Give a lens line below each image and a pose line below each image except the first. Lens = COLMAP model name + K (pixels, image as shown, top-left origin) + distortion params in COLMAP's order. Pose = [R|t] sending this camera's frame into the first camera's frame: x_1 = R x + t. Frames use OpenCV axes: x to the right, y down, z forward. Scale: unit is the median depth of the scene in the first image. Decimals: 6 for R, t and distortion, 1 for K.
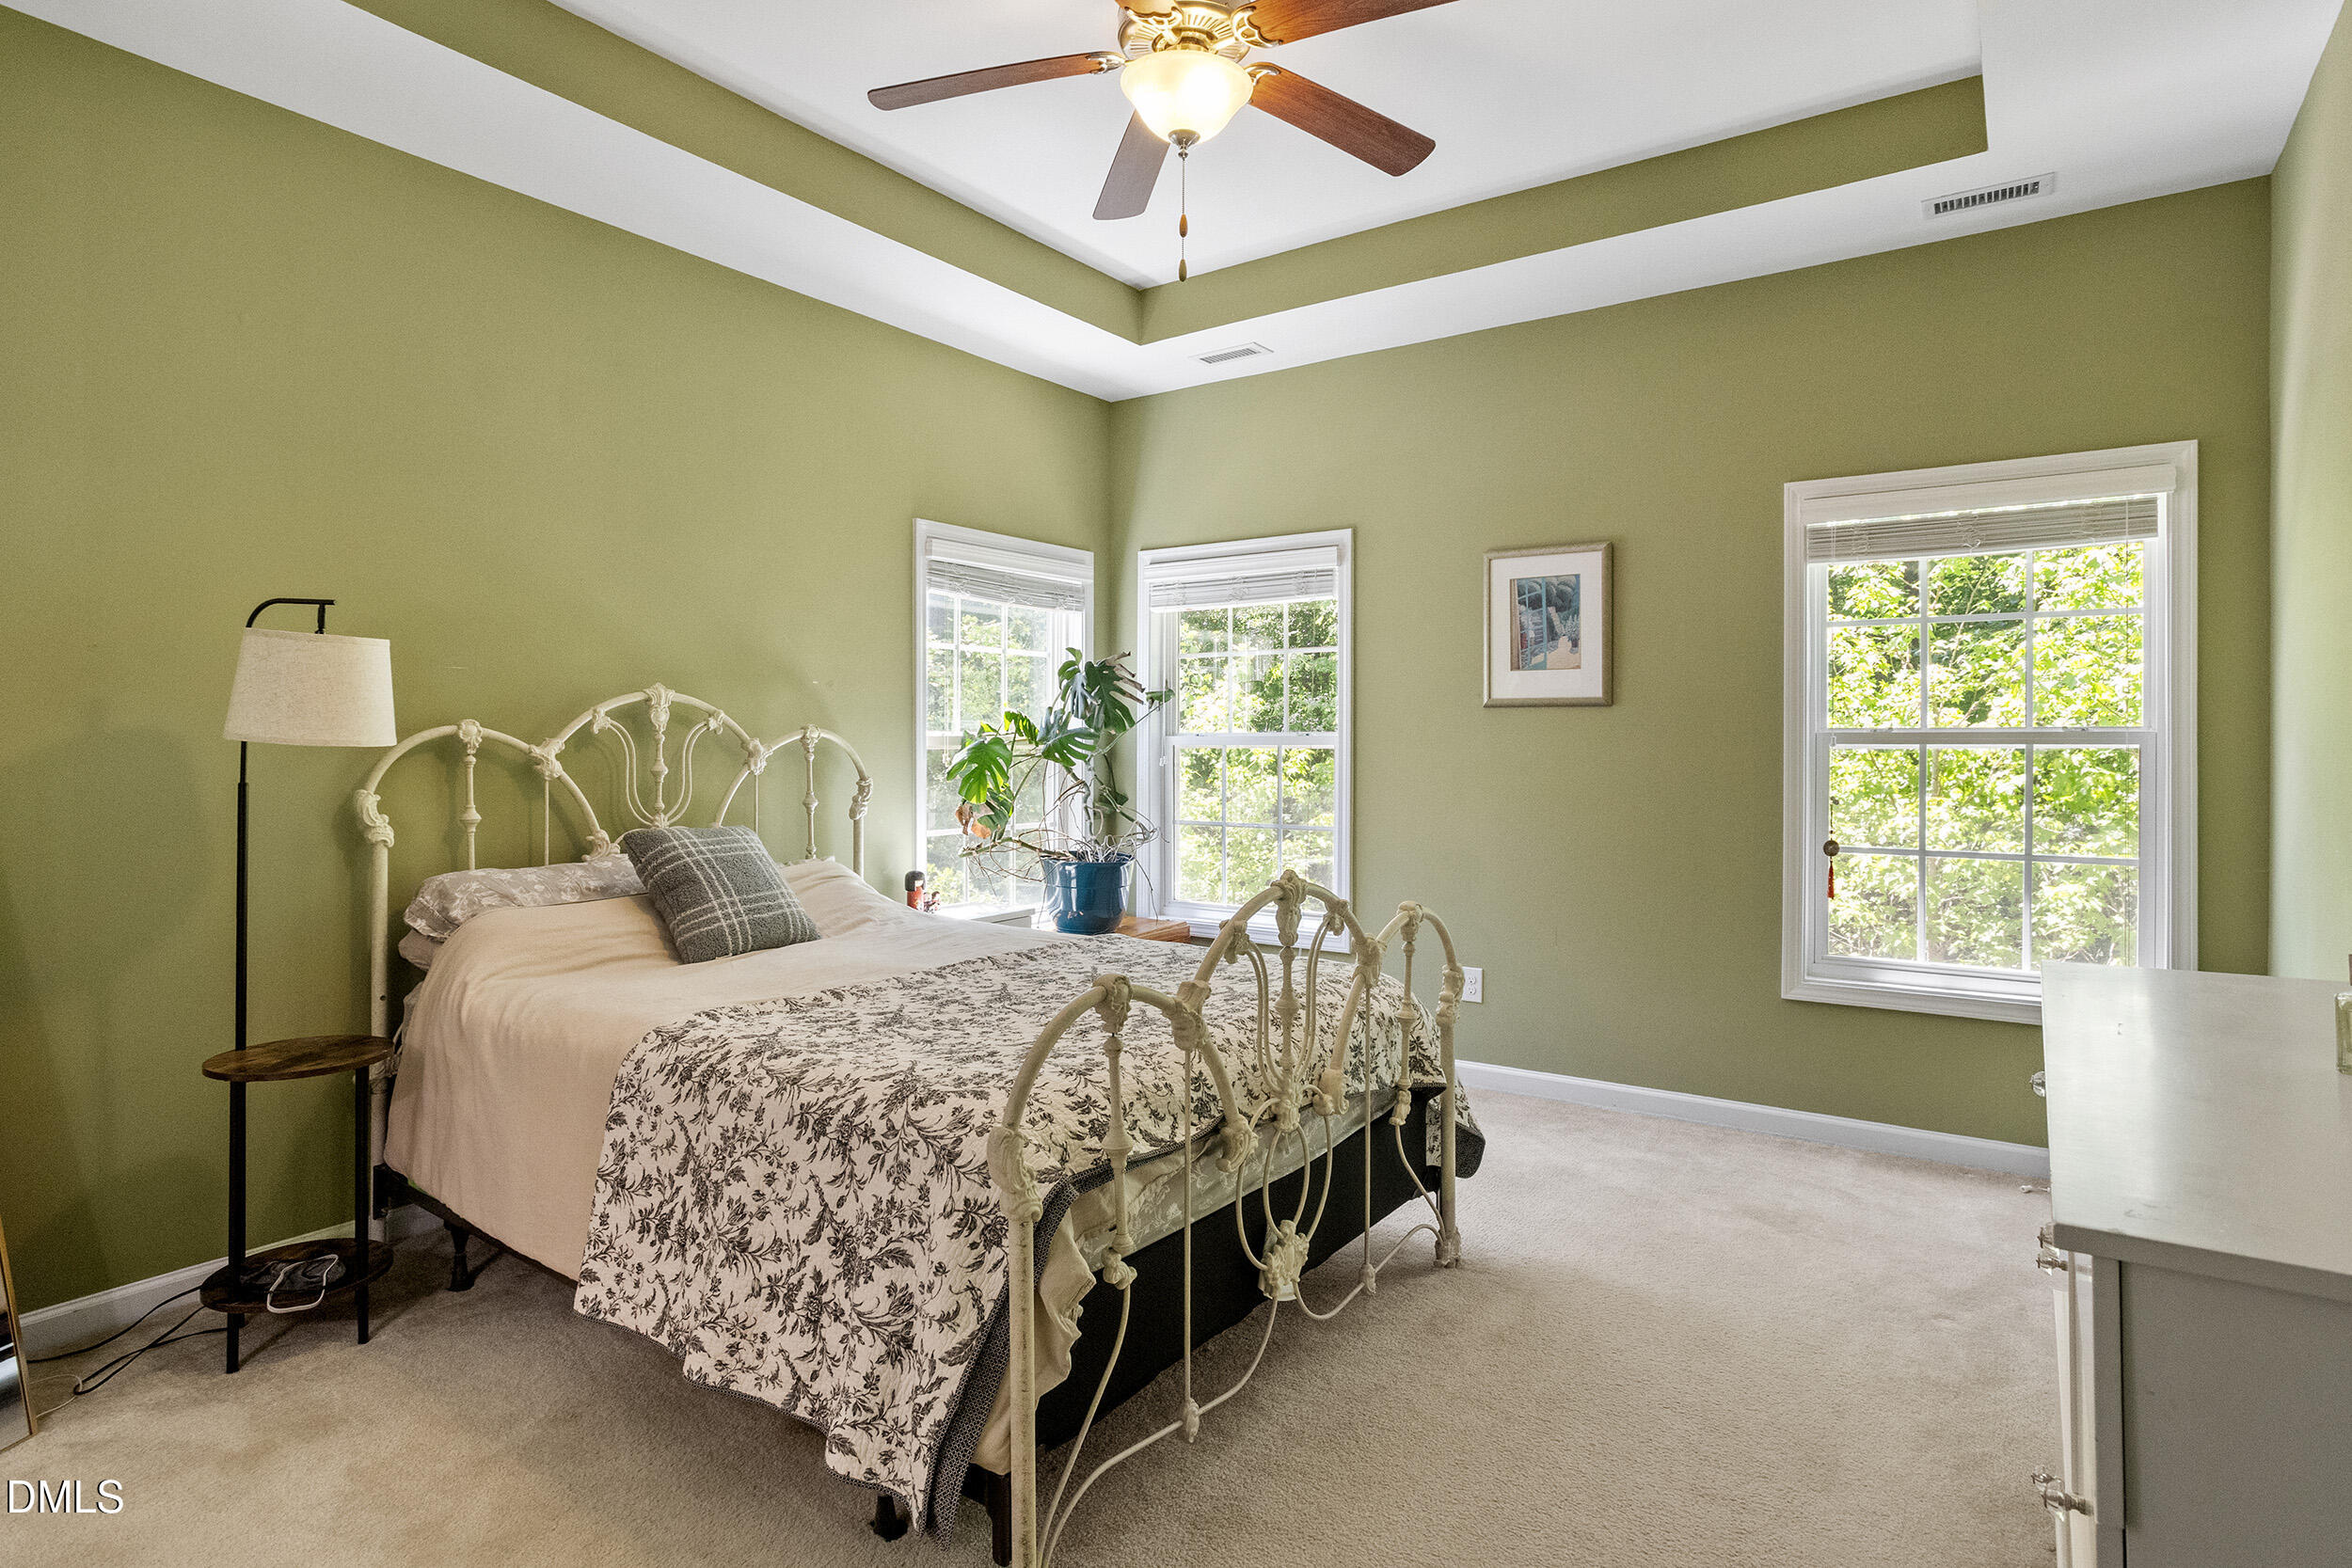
lens RADIAL K [[1248.7, 0, 1179.5], [0, 1248.7, 742.7], [0, 0, 1]] dist [-0.001897, 0.000354]
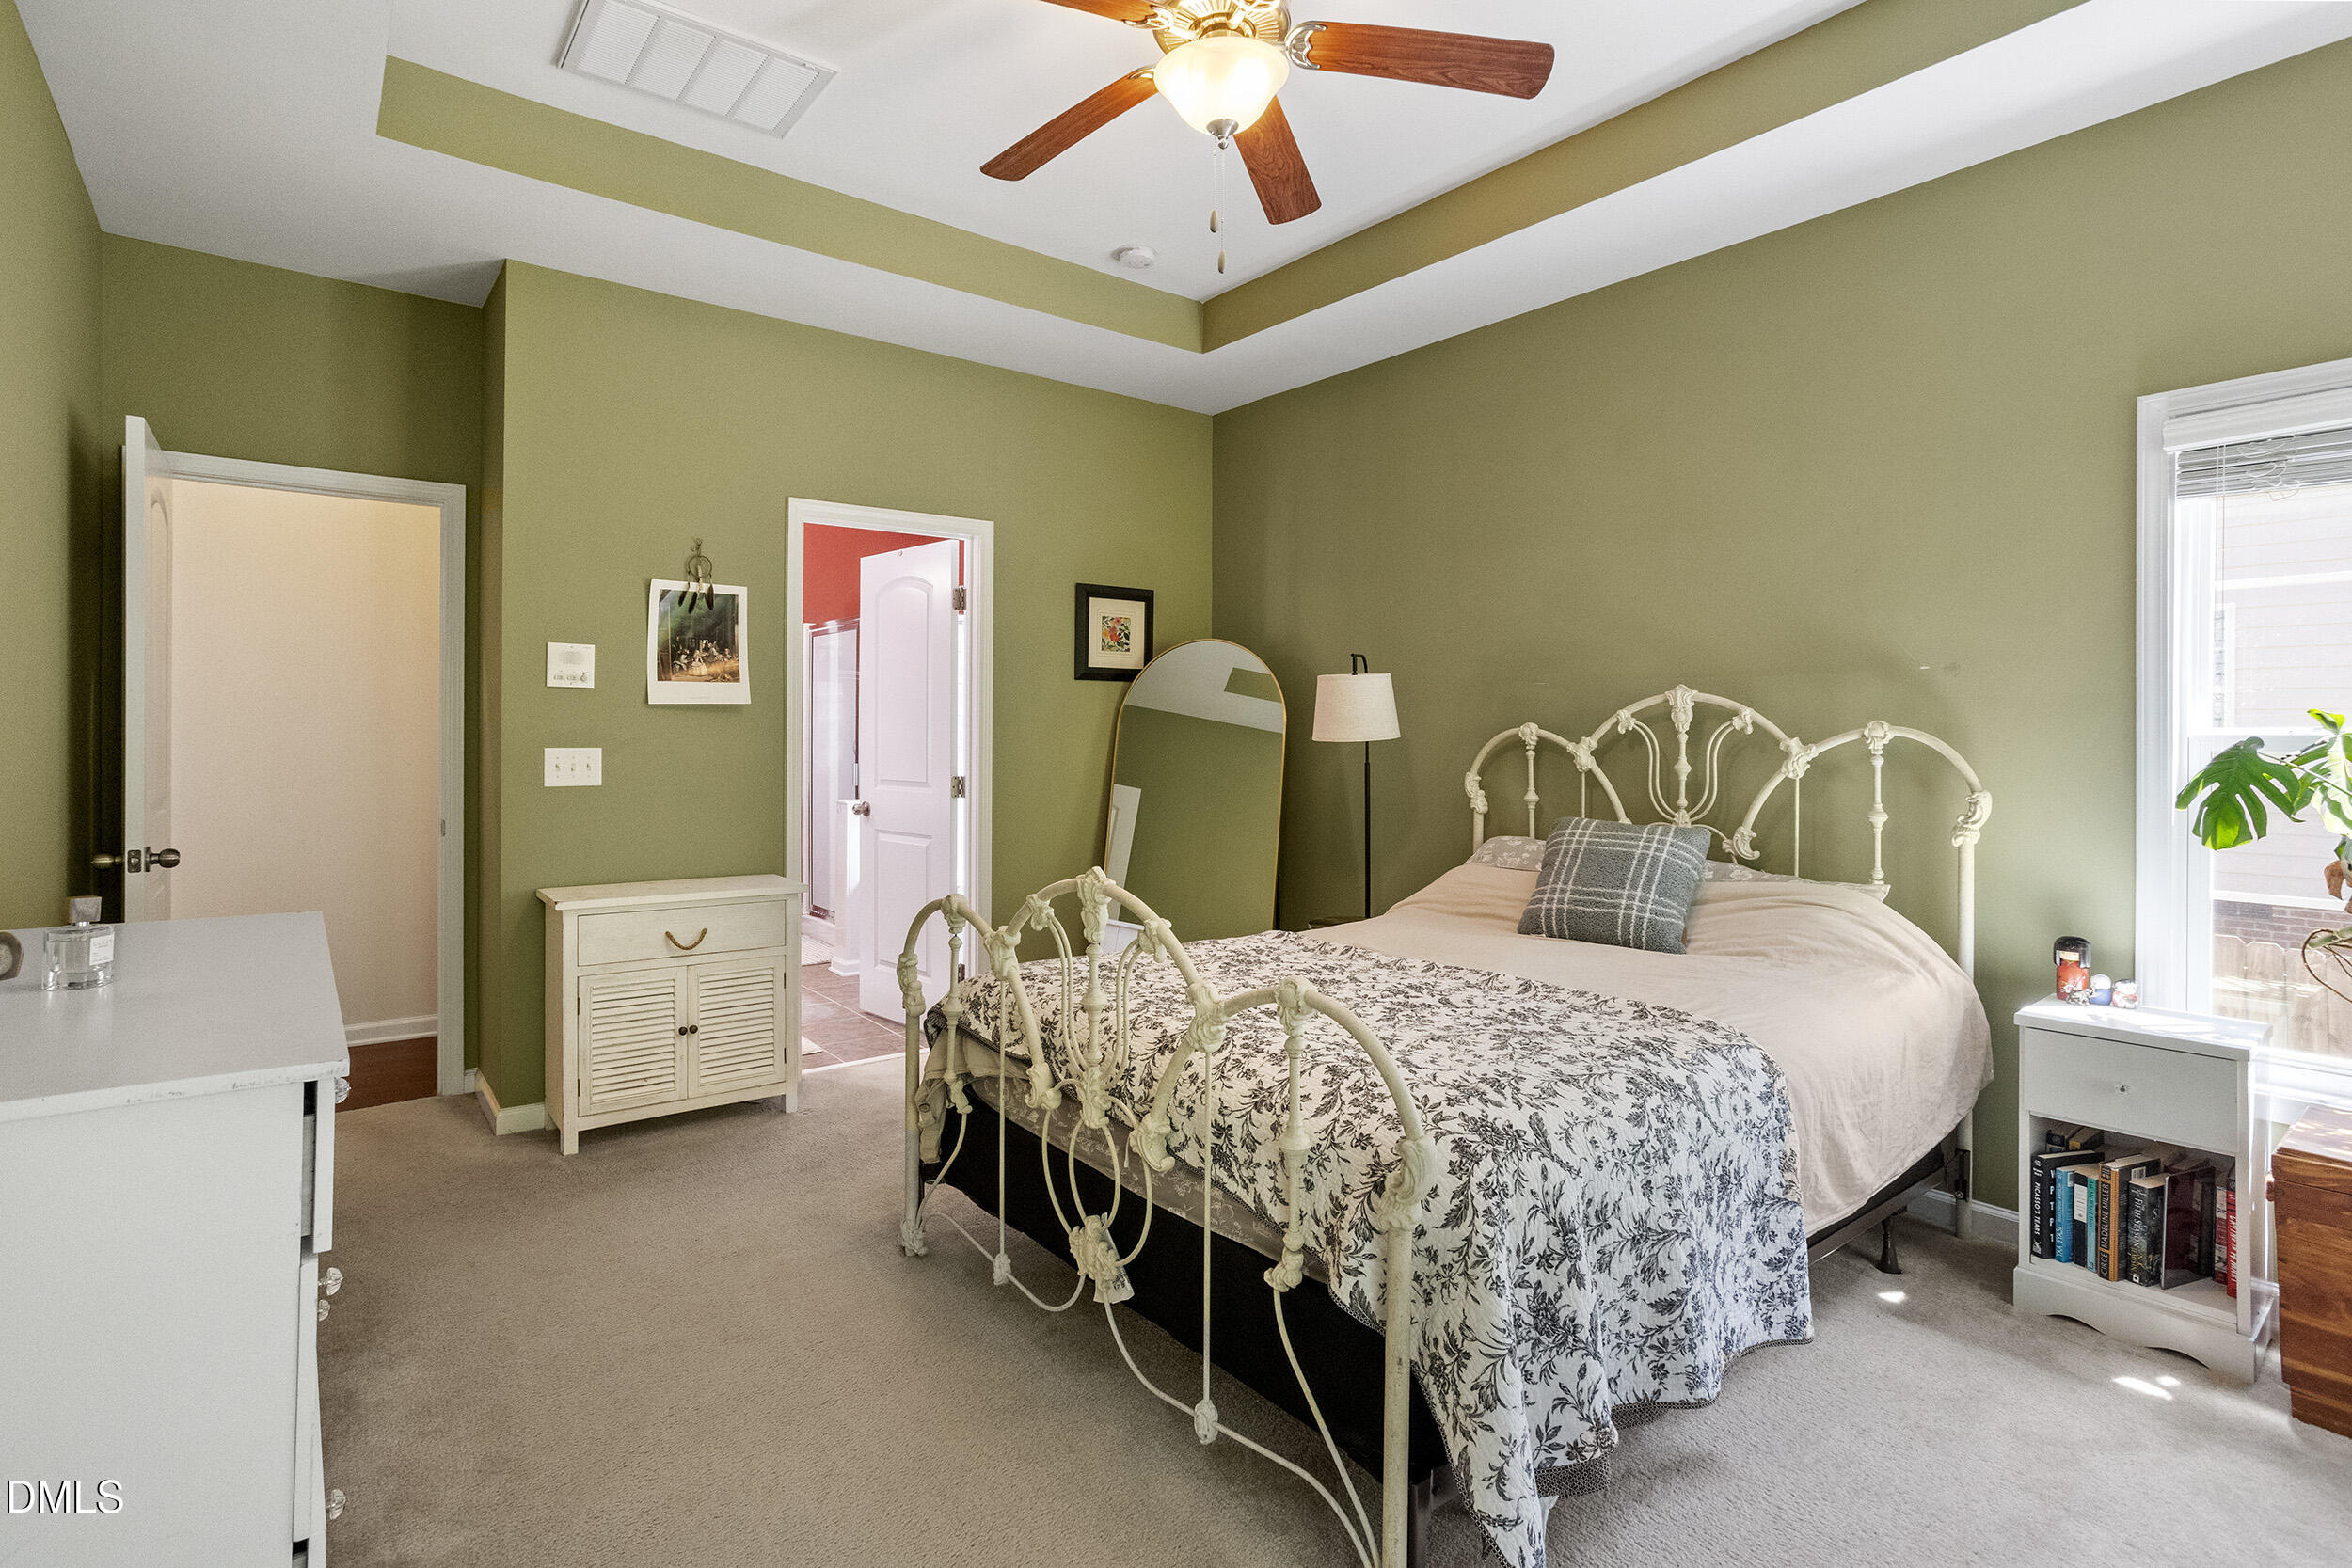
lens RADIAL K [[1151.9, 0, 1168.2], [0, 1151.9, 751.1], [0, 0, 1]] dist [-0.050870, 0.029508]
pose [[-0.300910, 0.007253, -0.953625, 0.685906], [-0.009608, 0.999897, 0.010636, 0.001555], [0.953604, 0.012363, -0.300809, 0.975671]]
